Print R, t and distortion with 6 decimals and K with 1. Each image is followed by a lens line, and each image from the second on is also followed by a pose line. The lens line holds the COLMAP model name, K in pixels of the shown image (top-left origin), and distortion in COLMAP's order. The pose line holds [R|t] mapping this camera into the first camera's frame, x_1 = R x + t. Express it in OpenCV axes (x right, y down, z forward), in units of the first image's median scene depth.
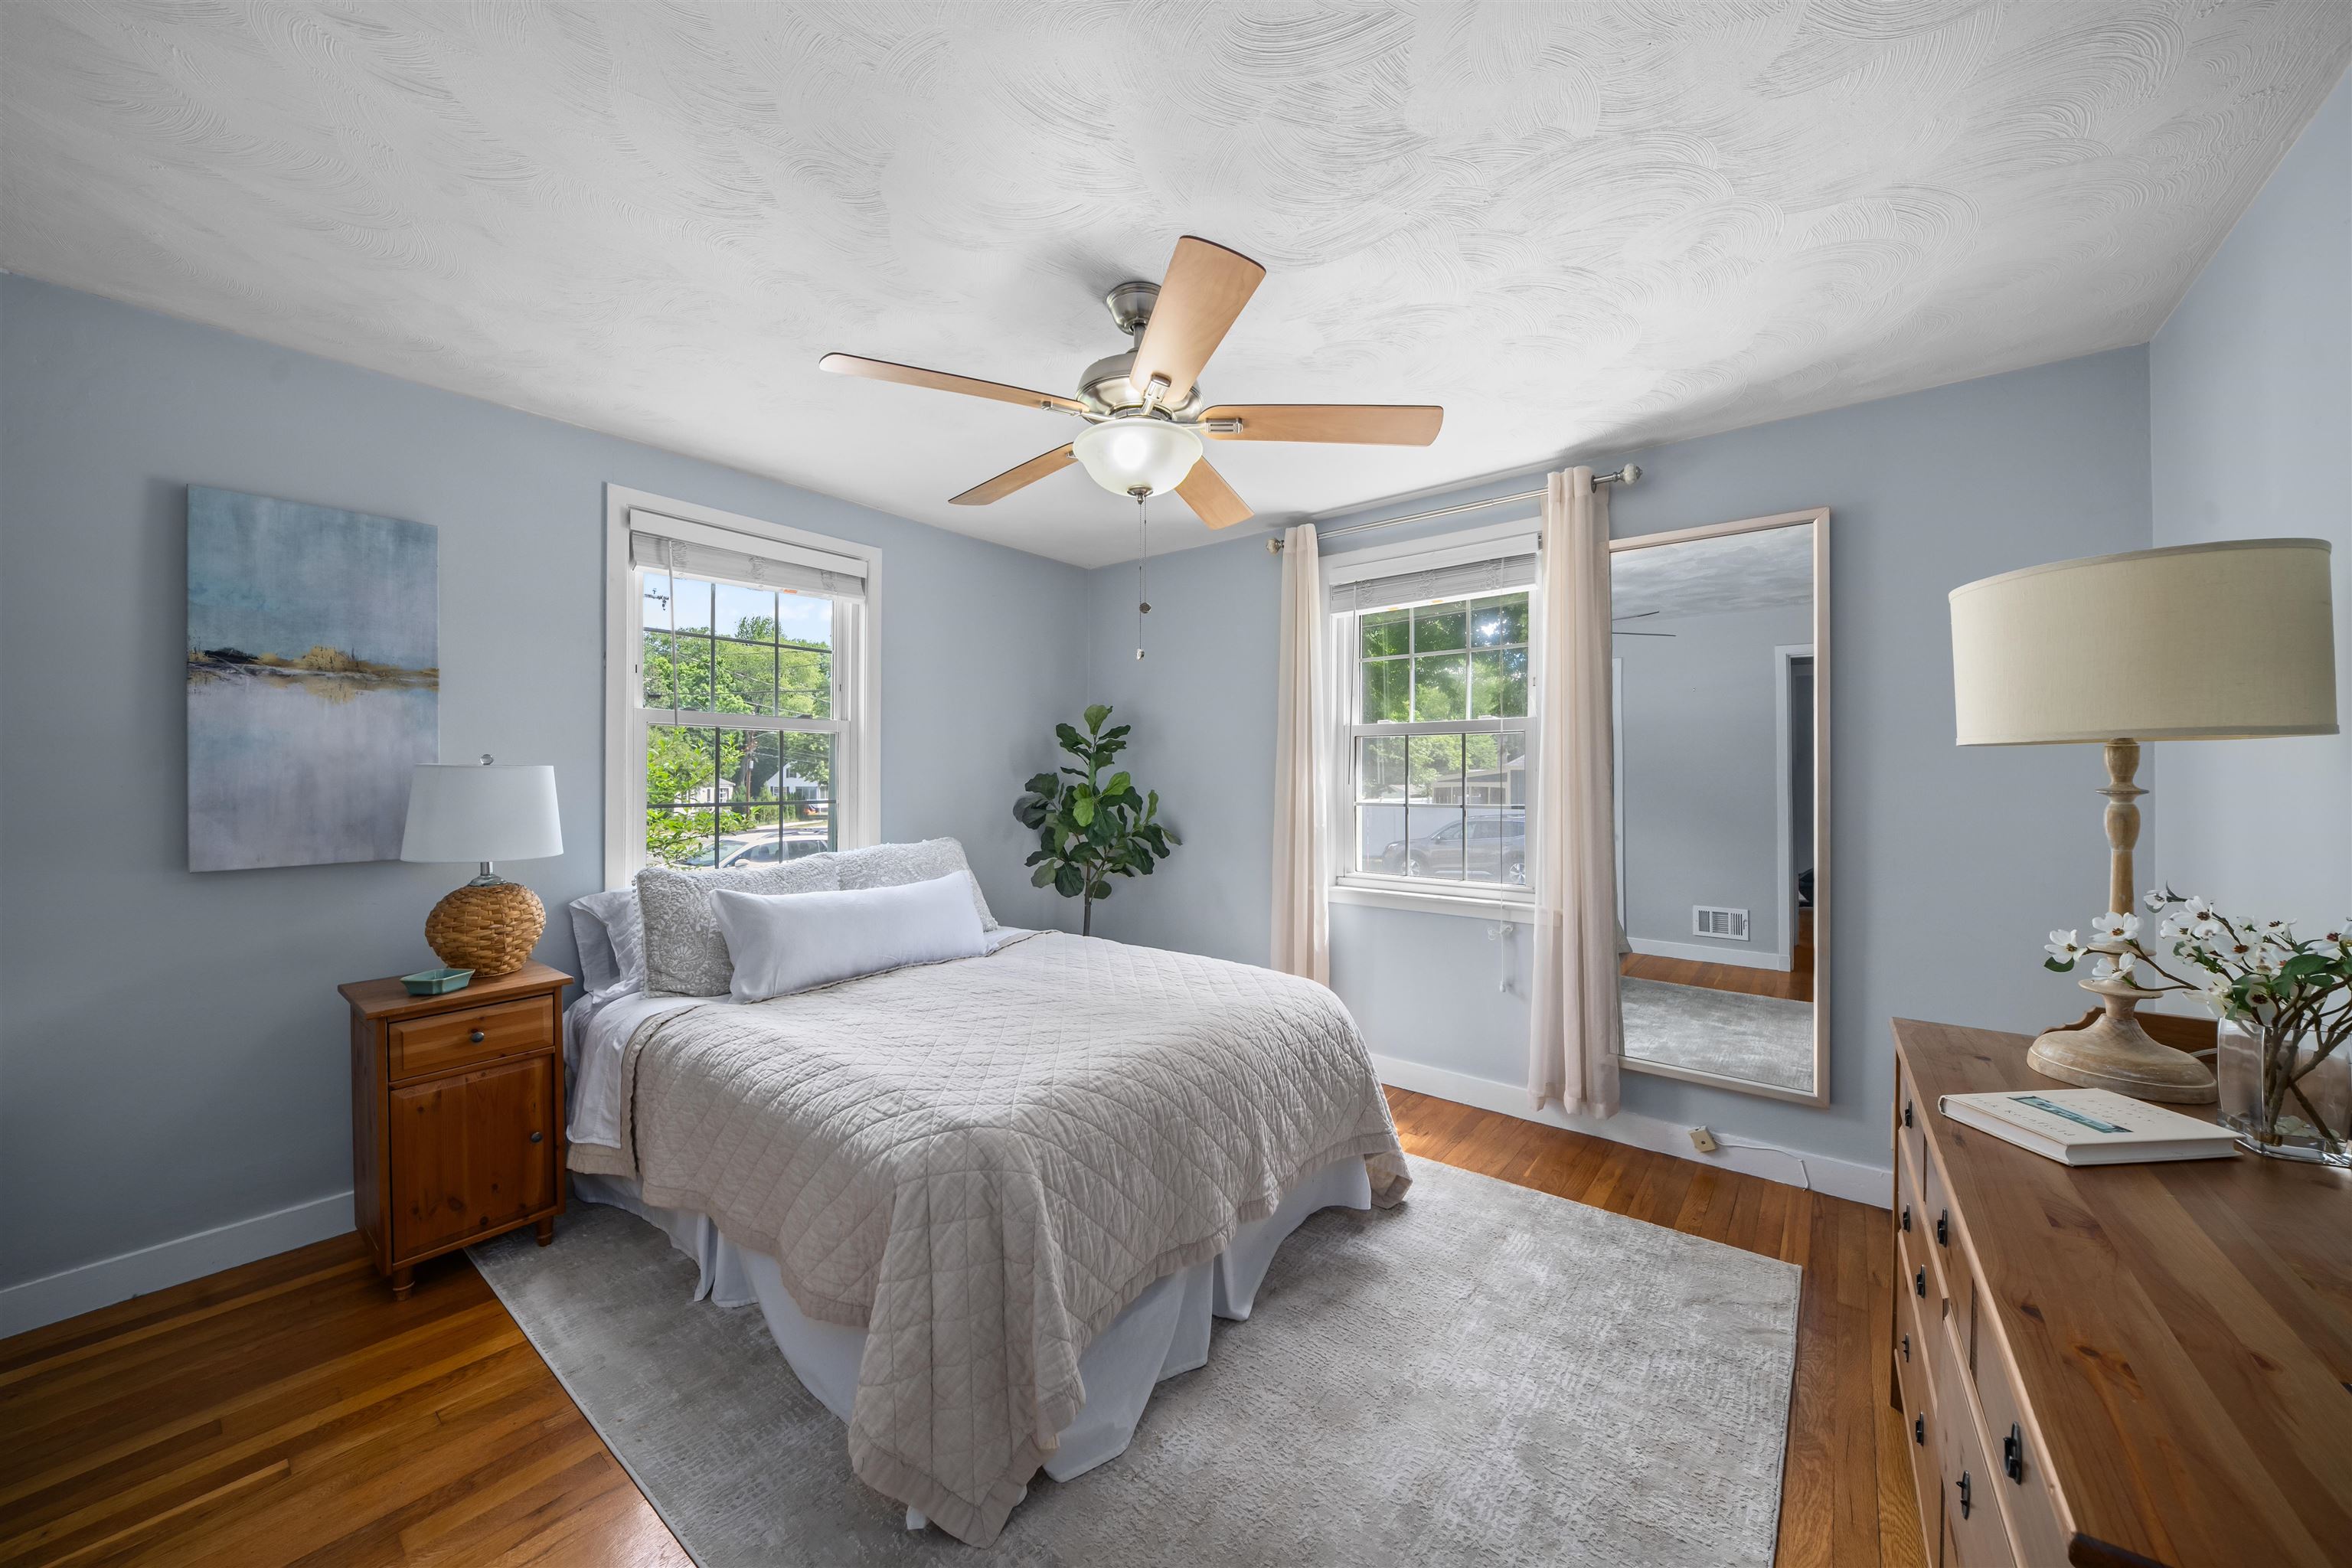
lens RADIAL K [[828.0, 0, 1185.1], [0, 828.0, 783.9], [0, 0, 1]] dist [-0.007789, -0.000164]
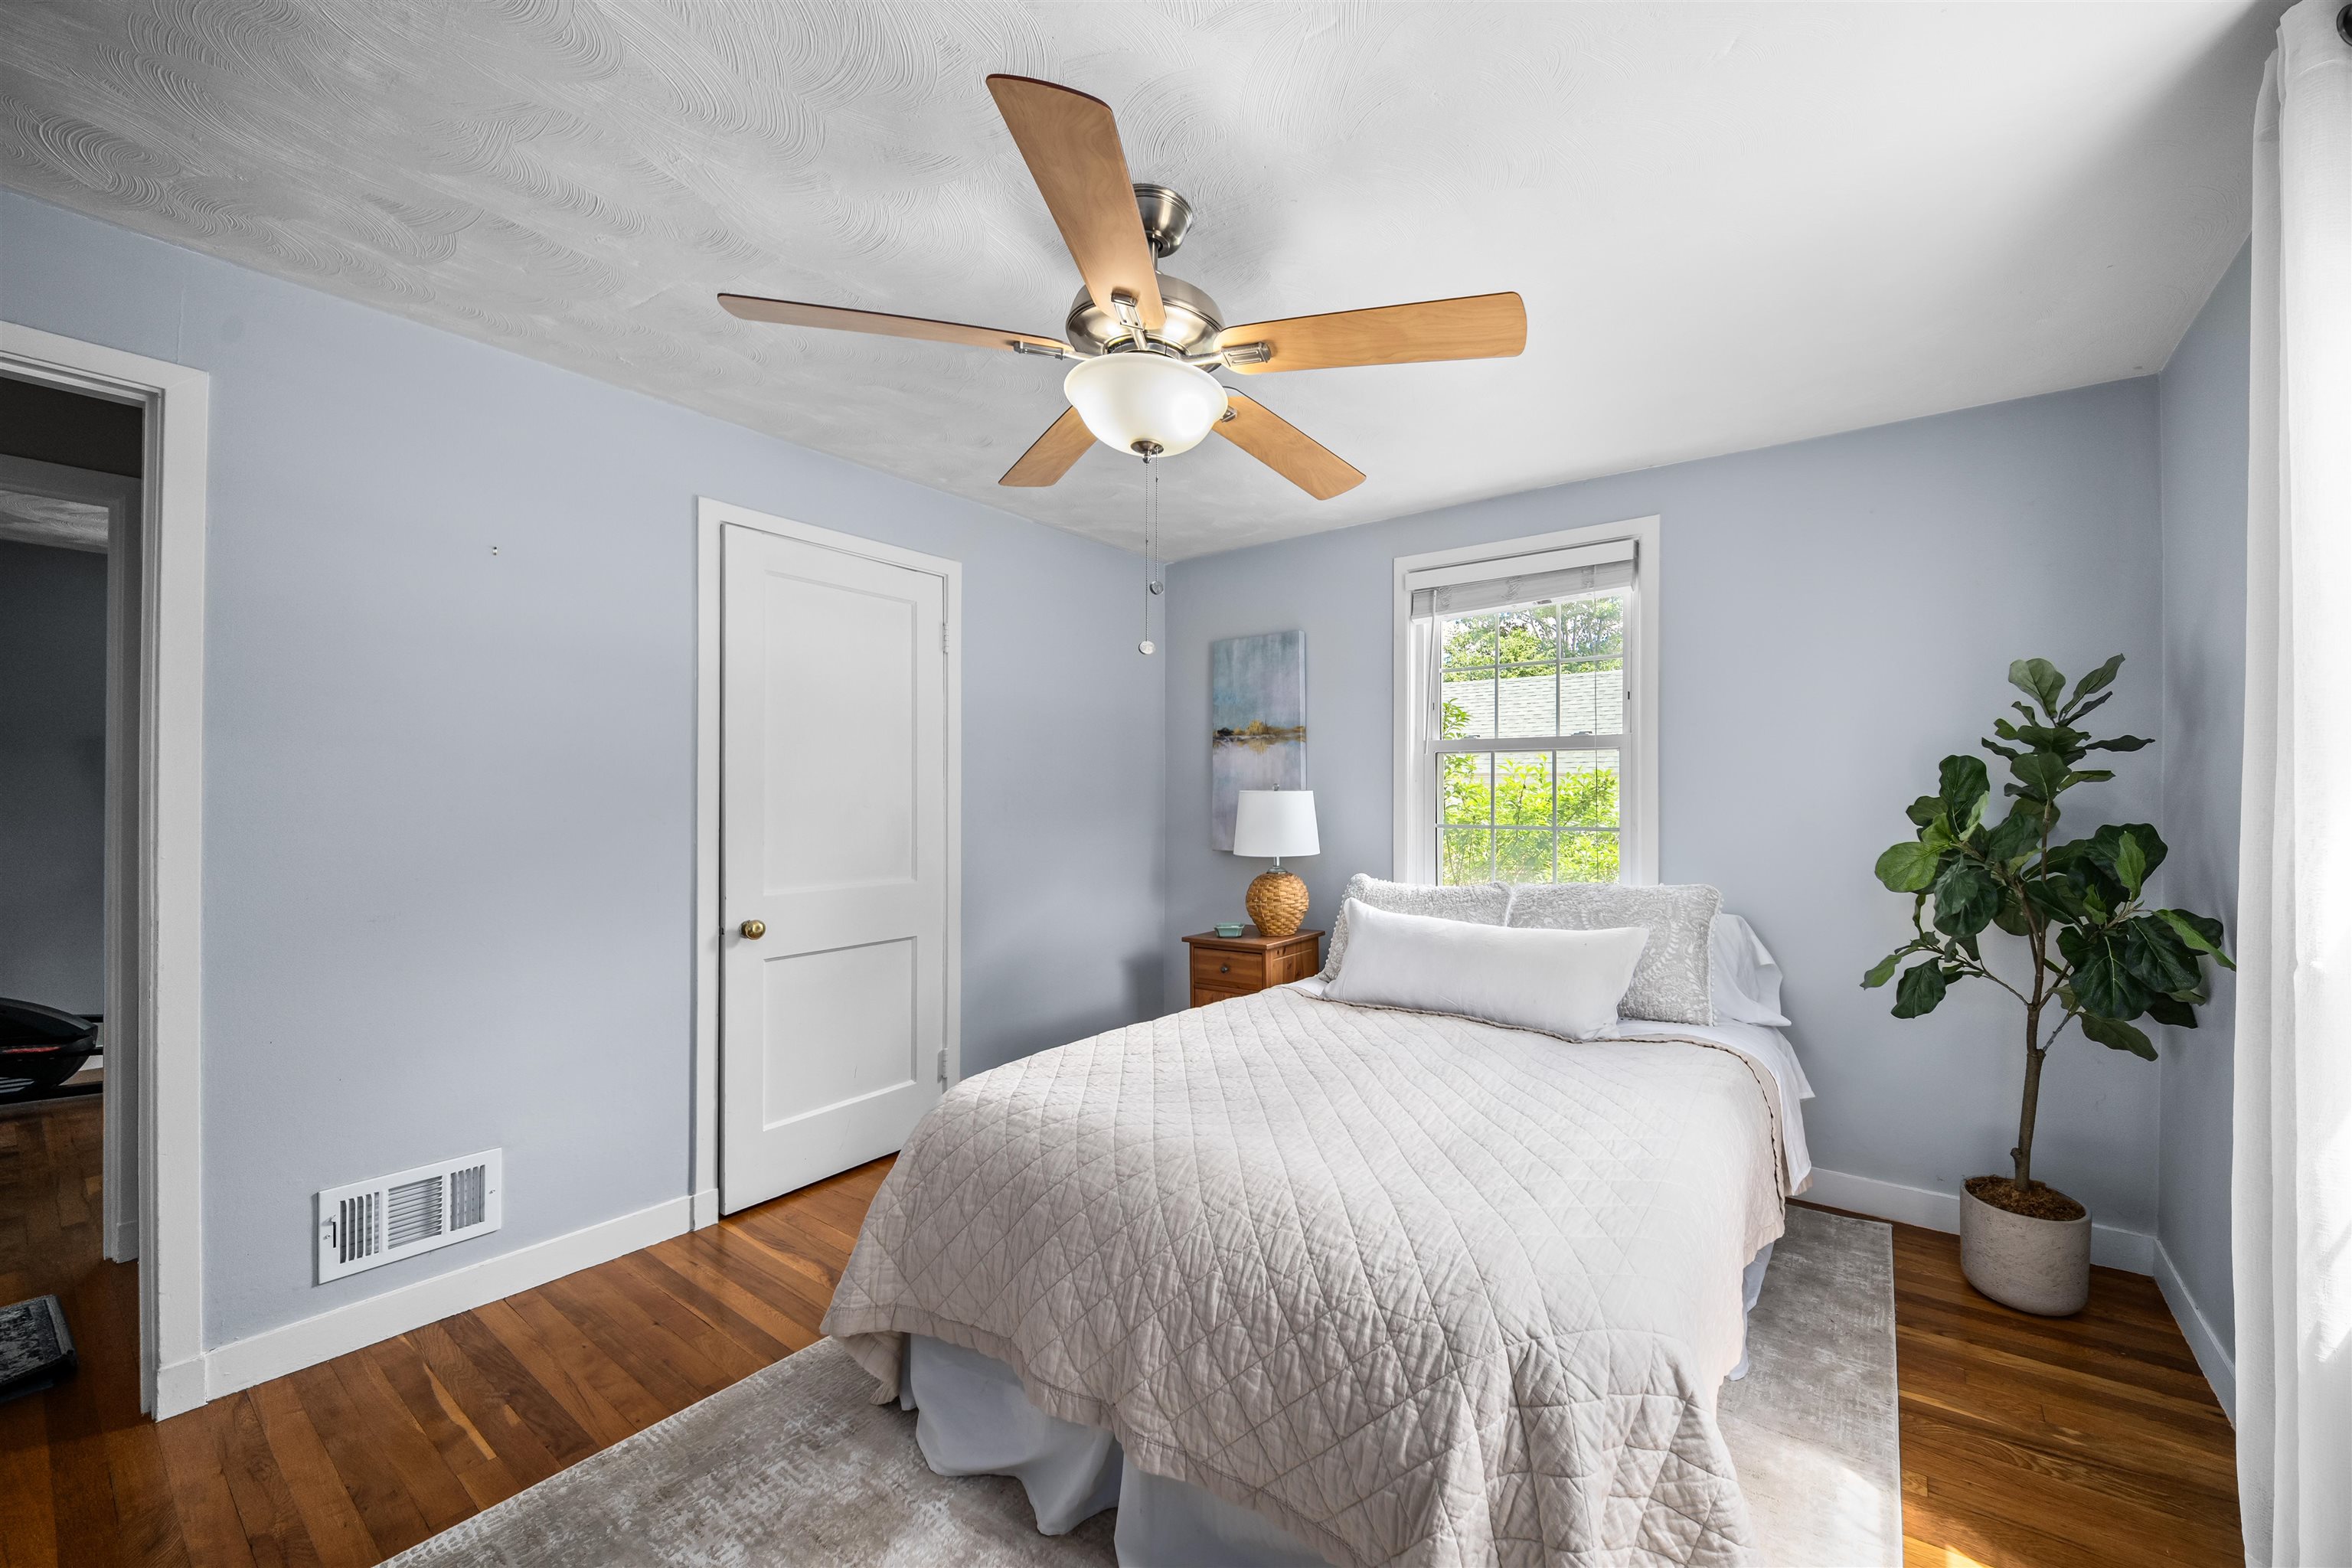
lens RADIAL K [[828.0, 0, 1185.1], [0, 828.0, 783.9], [0, 0, 1]] dist [-0.007789, -0.000164]
pose [[0.050155, -0.015974, -0.998614, 0.594489], [-0.013465, 0.999770, -0.016669, -0.010751], [0.998651, 0.014282, 0.049929, 0.768906]]
